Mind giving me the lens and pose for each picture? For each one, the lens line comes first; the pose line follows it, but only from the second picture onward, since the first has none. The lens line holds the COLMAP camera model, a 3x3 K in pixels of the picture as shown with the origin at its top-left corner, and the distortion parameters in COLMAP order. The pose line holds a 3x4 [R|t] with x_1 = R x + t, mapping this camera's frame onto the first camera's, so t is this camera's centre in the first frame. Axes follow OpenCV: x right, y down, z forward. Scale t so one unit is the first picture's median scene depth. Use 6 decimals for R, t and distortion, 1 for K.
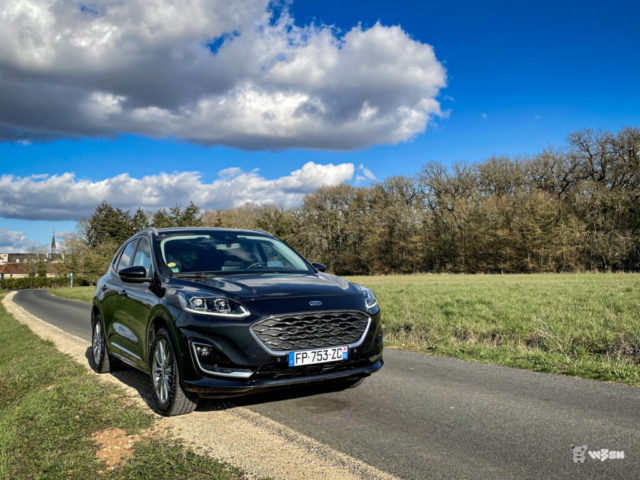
lens RADIAL K [[593.2, 0, 334.8], [0, 593.2, 237.6], [0, 0, 1]] dist [0.012969, -0.001154]
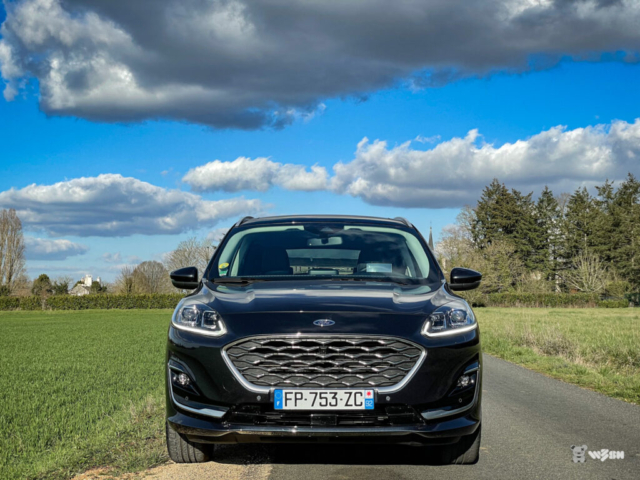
lens RADIAL K [[950.5, 0, 289.4], [0, 950.5, 239.6], [0, 0, 1]] dist [0.036814, 0.032468]
pose [[0.827977, -0.003747, -0.560750, 0.532860], [0.006498, 0.999975, 0.002913, 0.011219], [0.560724, -0.006056, 0.827980, 0.068585]]
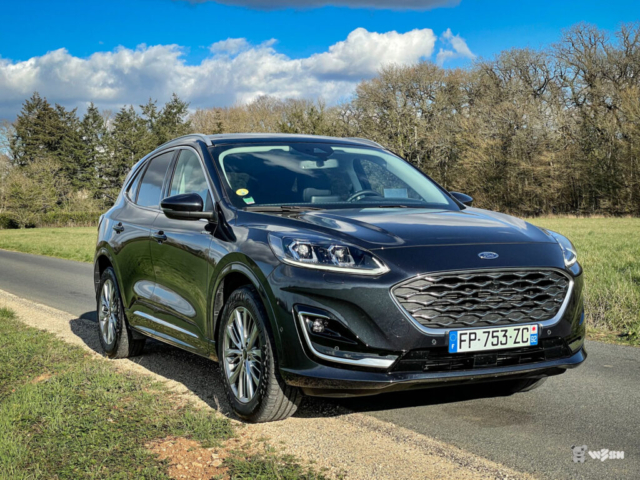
lens RADIAL K [[972.8, 0, 292.0], [0, 972.8, 242.1], [0, 0, 1]] dist [0.108024, -0.044723]
pose [[0.993455, 0.016500, -0.113023, -0.118899], [-0.006340, 0.995951, 0.089675, 0.005540], [0.114045, -0.088372, 0.989537, -0.041504]]
